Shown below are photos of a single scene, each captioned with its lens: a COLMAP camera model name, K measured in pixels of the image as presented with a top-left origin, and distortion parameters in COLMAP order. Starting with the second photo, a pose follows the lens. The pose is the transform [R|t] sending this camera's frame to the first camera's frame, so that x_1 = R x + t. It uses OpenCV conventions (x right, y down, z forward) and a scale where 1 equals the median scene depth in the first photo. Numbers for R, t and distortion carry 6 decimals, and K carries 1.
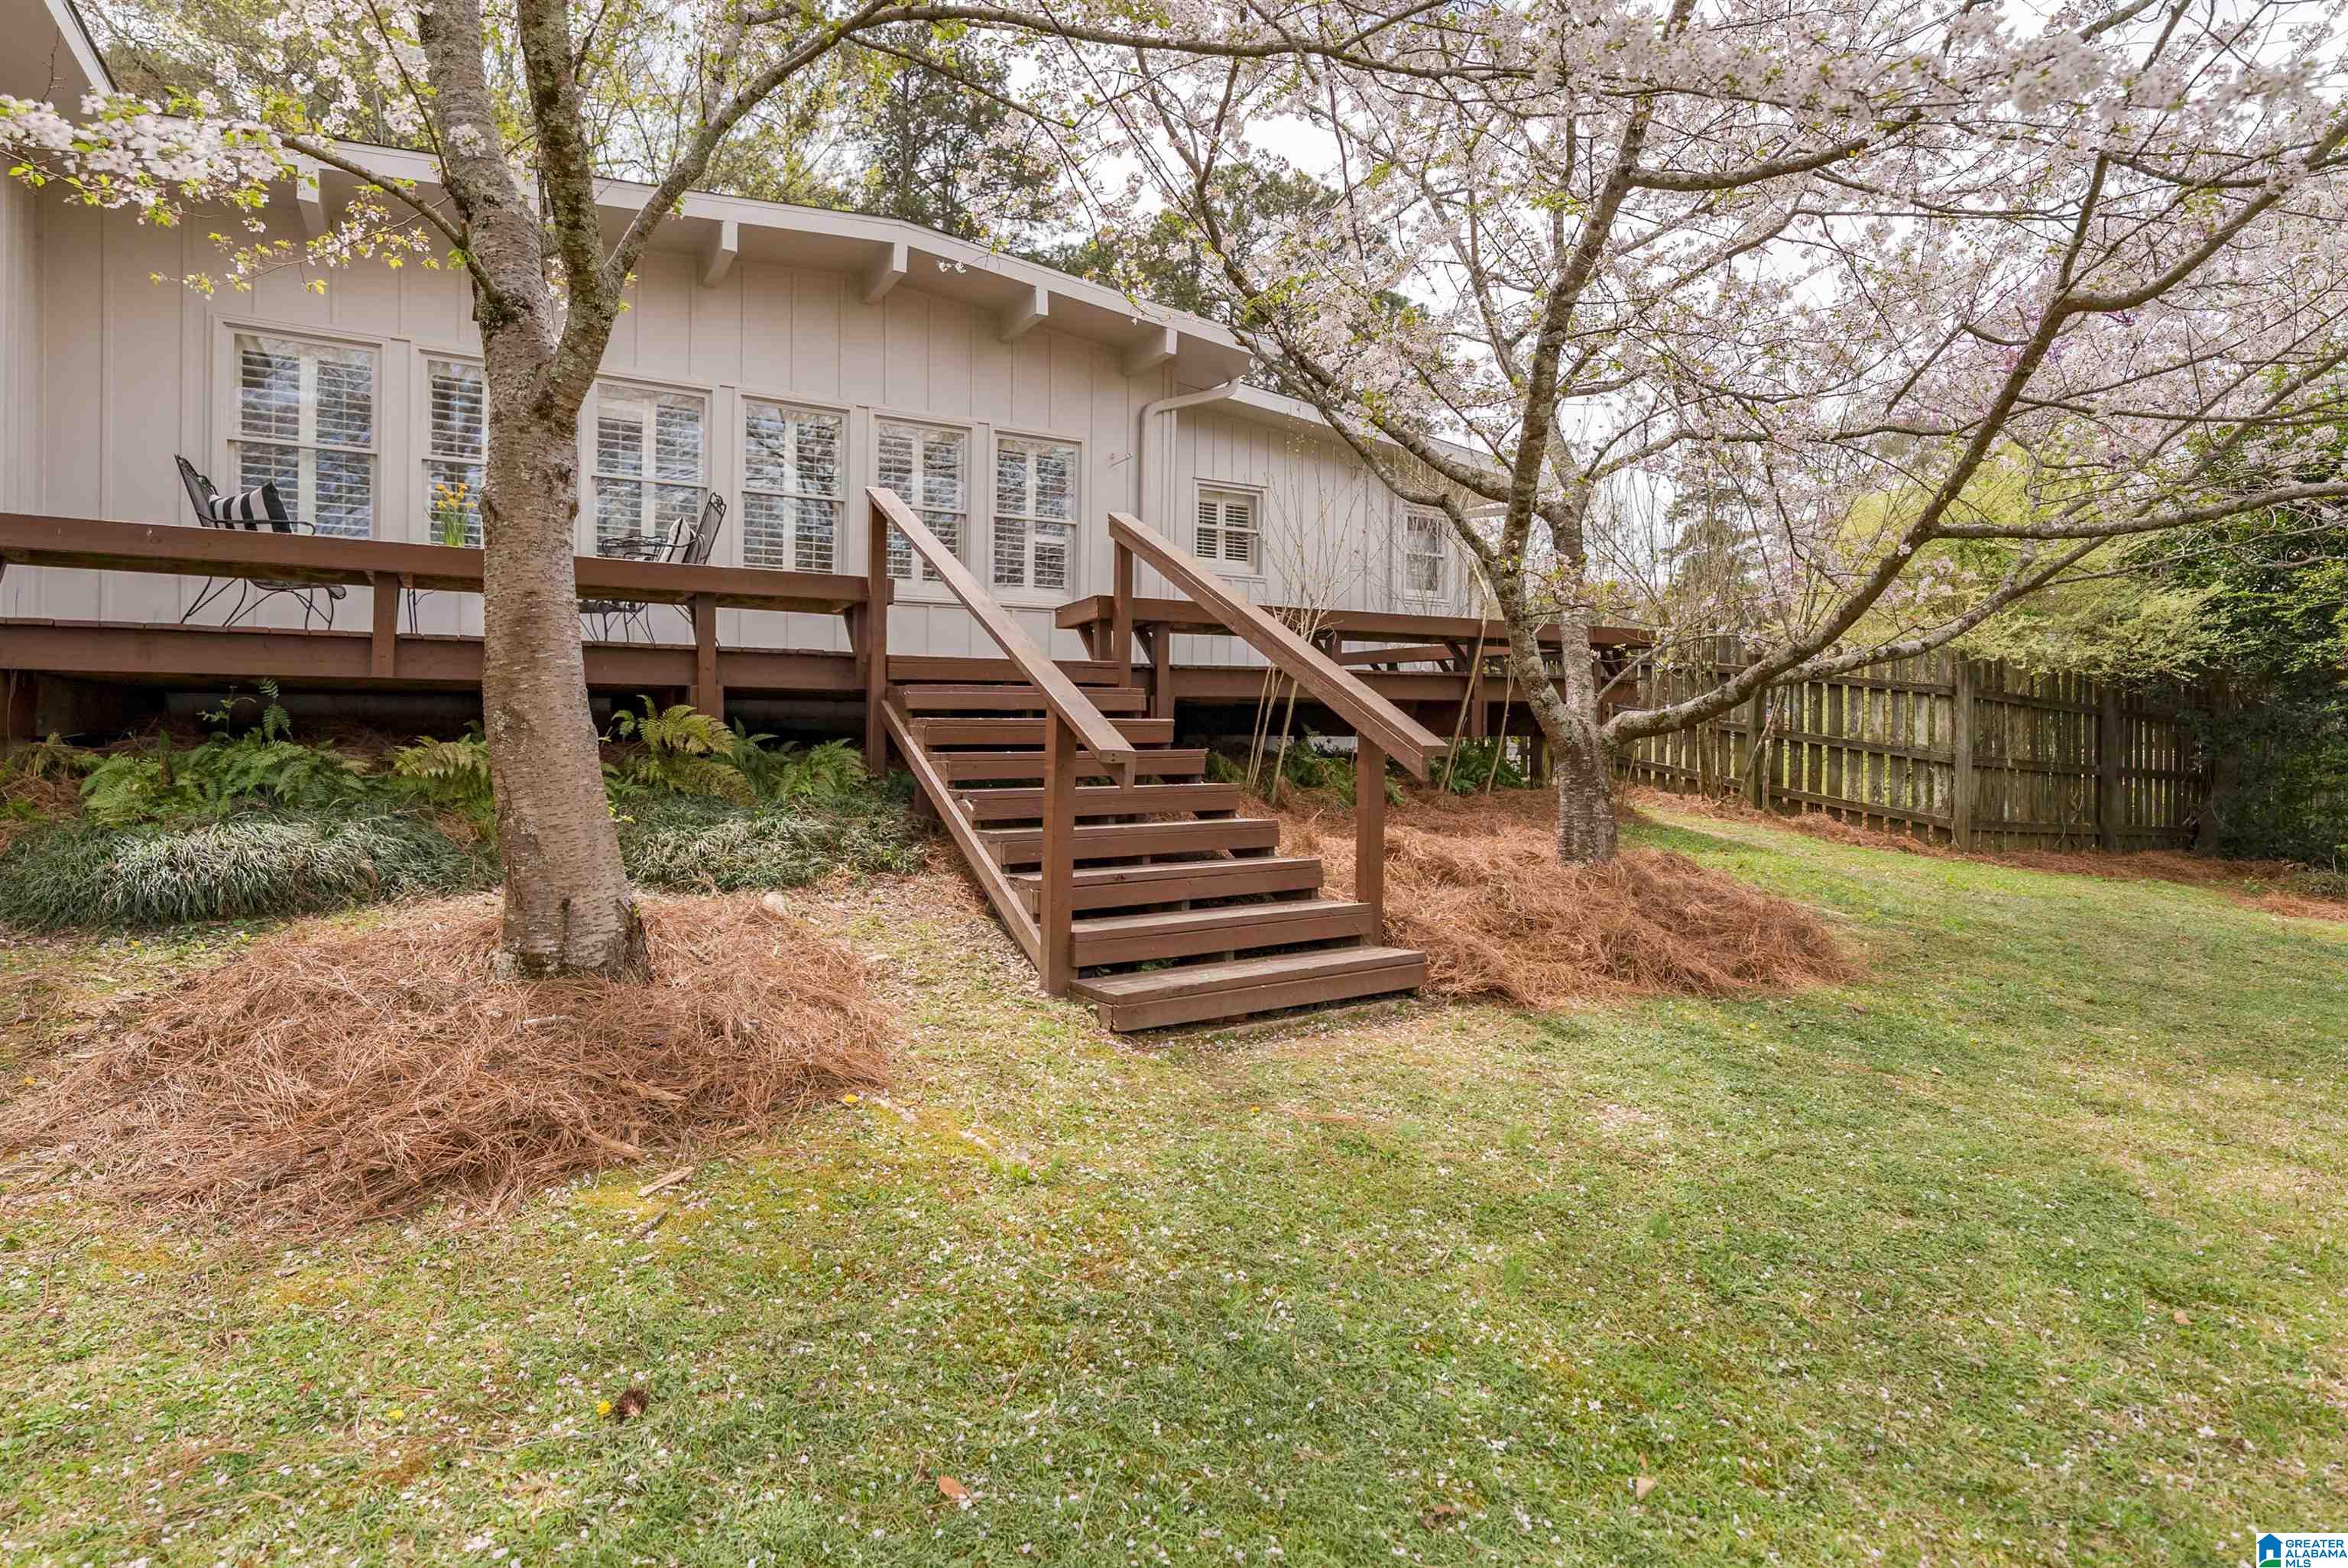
lens RADIAL K [[1163.6, 0, 1155.9], [0, 1163.6, 778.0], [0, 0, 1]] dist [0.002997, -0.000128]
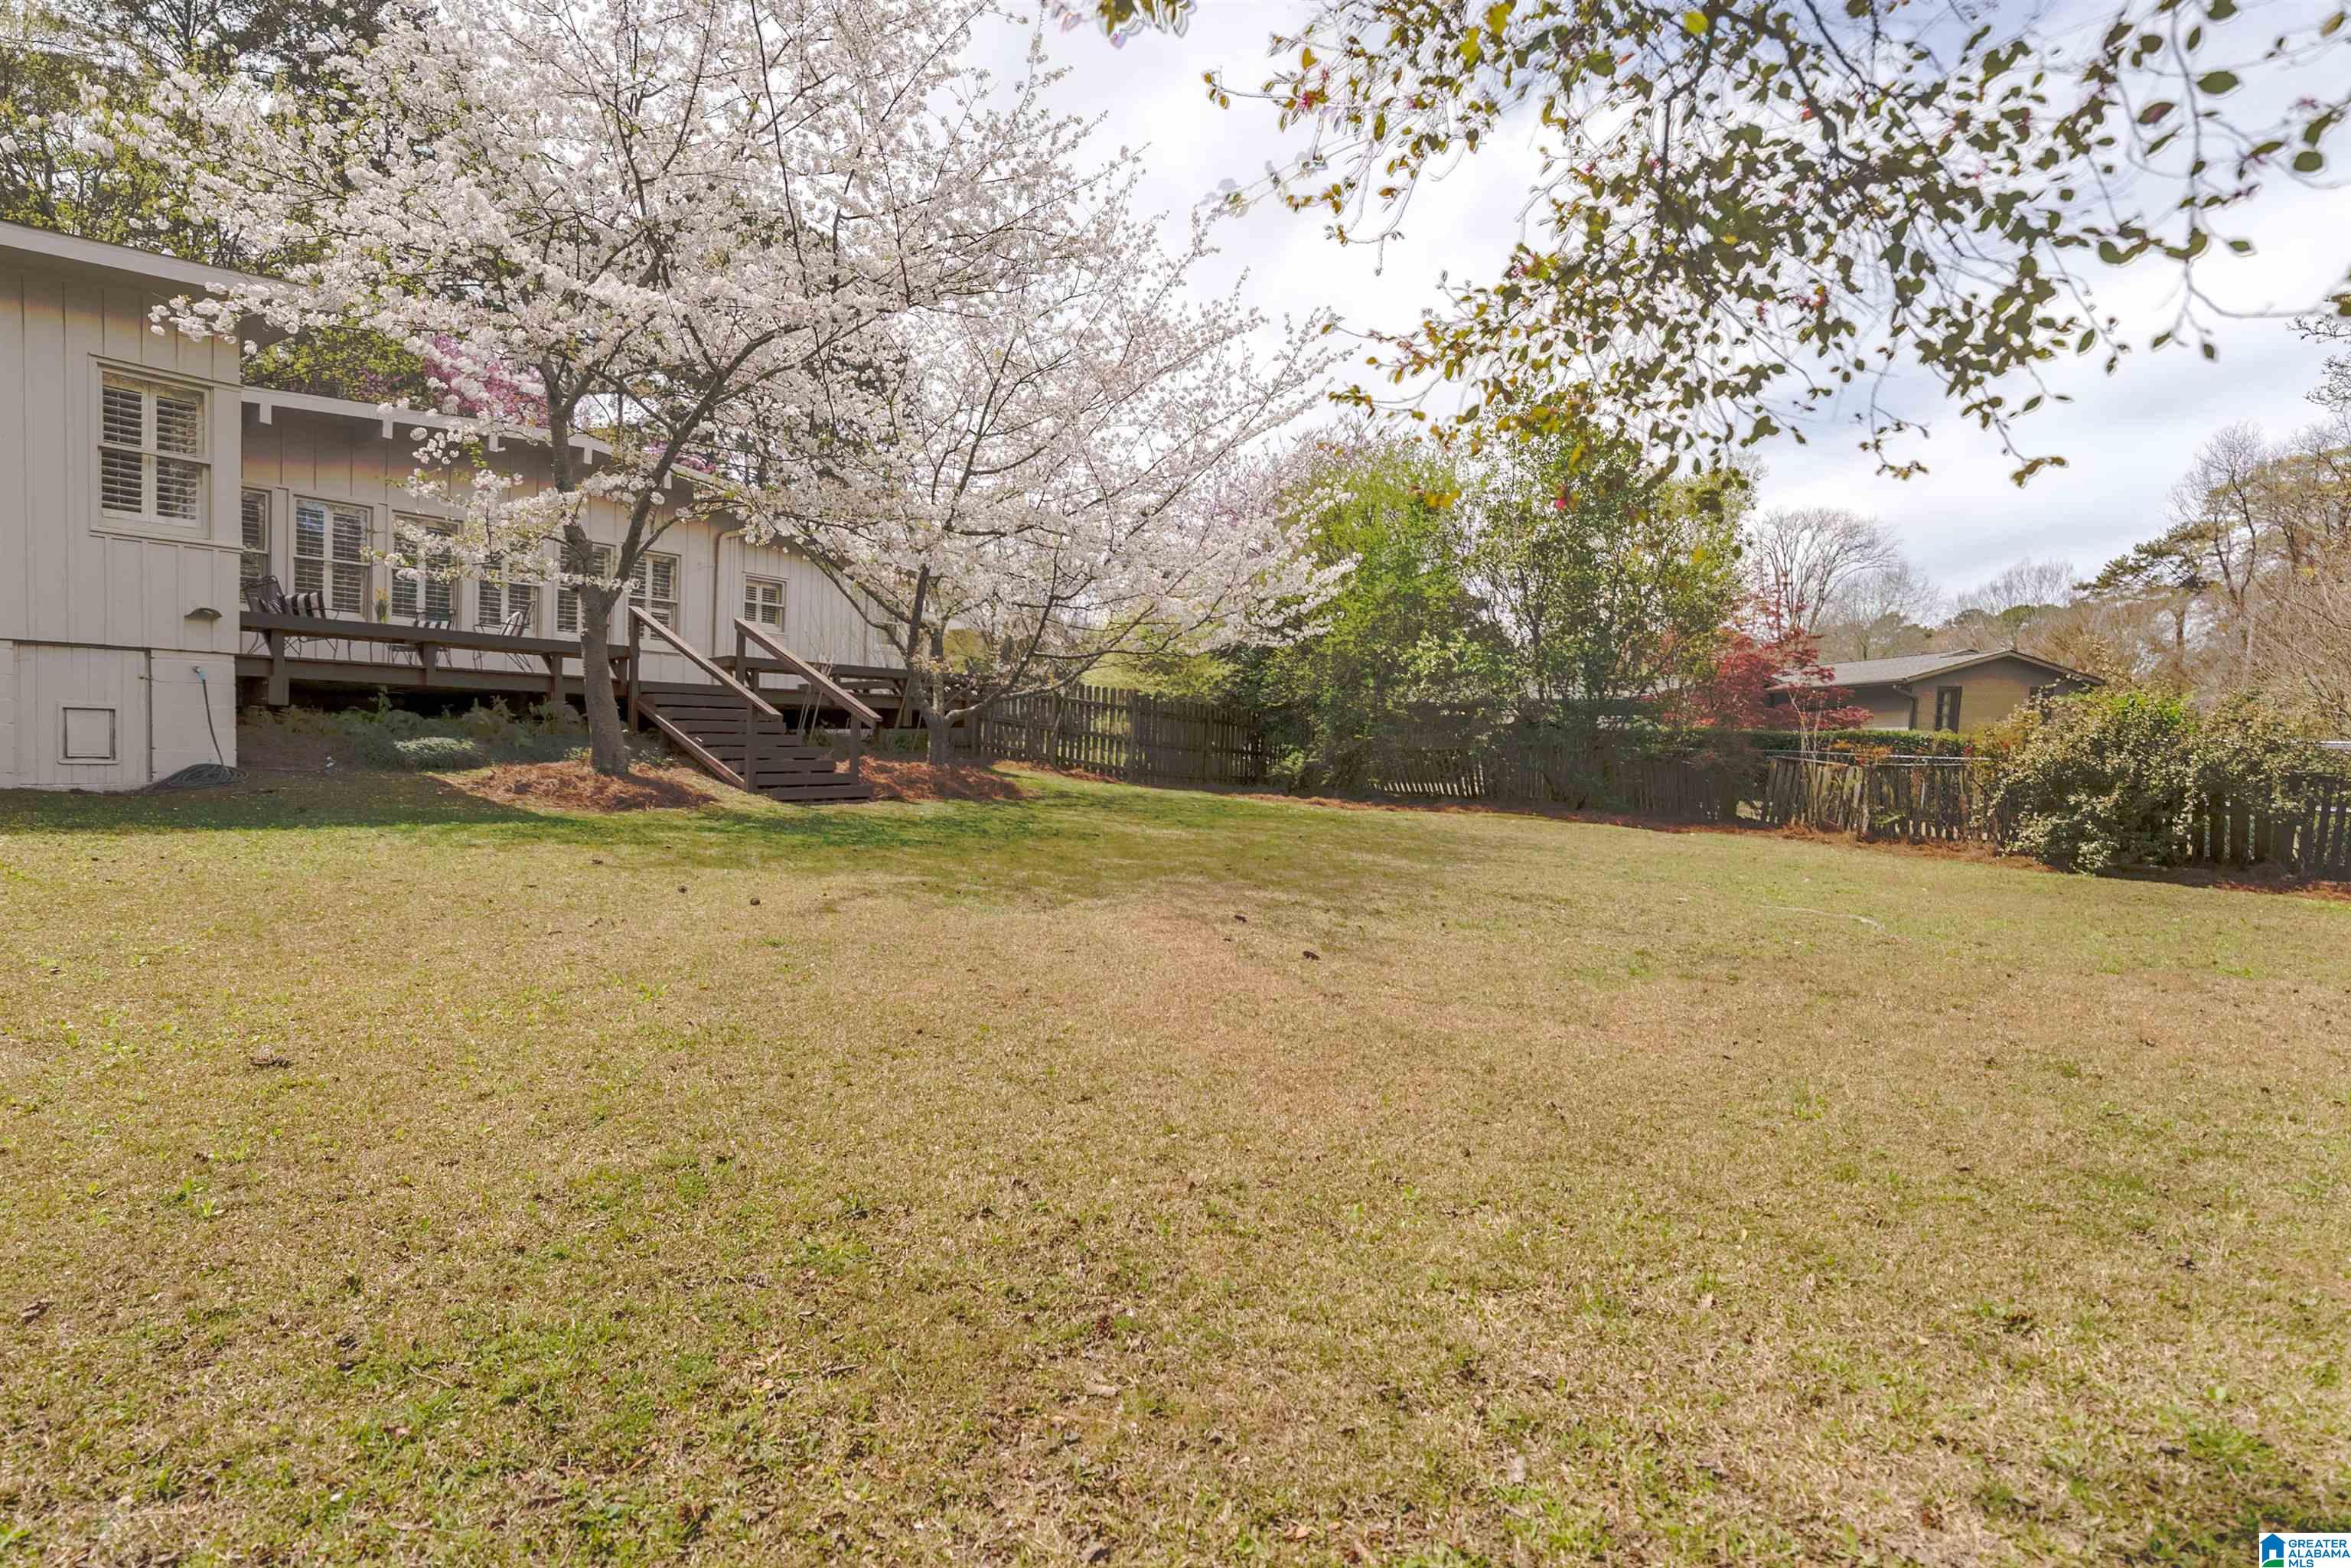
lens RADIAL K [[1165.2, 0, 1157.3], [0, 1165.2, 778.0], [0, 0, 1]] dist [0.002997, -0.000128]
pose [[0.906224, -0.004979, 0.422768, -0.237180], [0.014557, 0.999705, -0.019430, 0.124493], [-0.422546, 0.023762, 0.906030, -1.276991]]
